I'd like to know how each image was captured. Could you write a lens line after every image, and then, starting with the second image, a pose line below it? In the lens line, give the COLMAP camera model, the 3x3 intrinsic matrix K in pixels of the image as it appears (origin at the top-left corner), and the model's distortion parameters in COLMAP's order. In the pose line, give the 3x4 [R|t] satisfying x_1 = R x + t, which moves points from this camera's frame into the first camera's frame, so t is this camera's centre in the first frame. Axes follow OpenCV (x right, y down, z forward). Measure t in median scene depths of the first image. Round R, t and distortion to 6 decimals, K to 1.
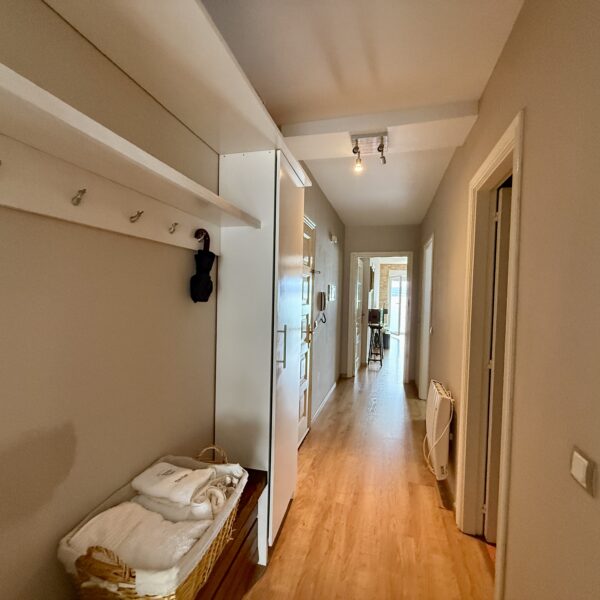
lens RADIAL K [[318.2, 0, 298.0], [0, 318.2, 300.7], [0, 0, 1]] dist [-0.000444, -0.000253]
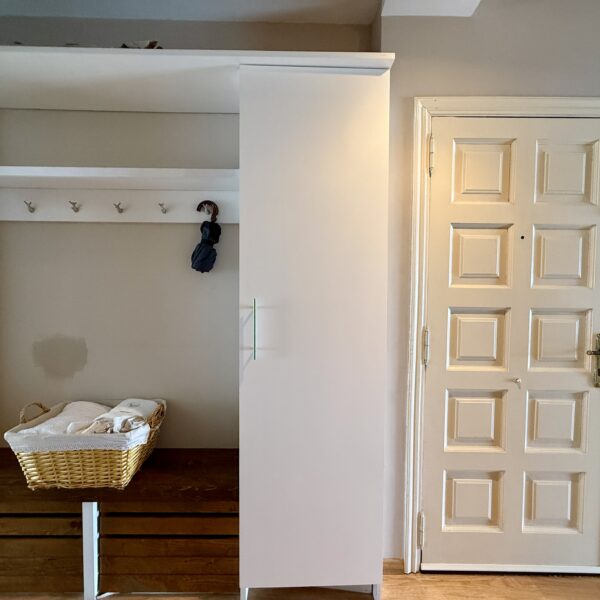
lens RADIAL K [[318.2, 0, 298.0], [0, 318.2, 300.7], [0, 0, 1]] dist [-0.000444, -0.000253]
pose [[0.287353, 0.017791, -0.957659, 0.779020], [-0.028577, 0.999542, 0.009994, 0.078146], [0.957398, 0.024495, 0.287730, 0.999506]]
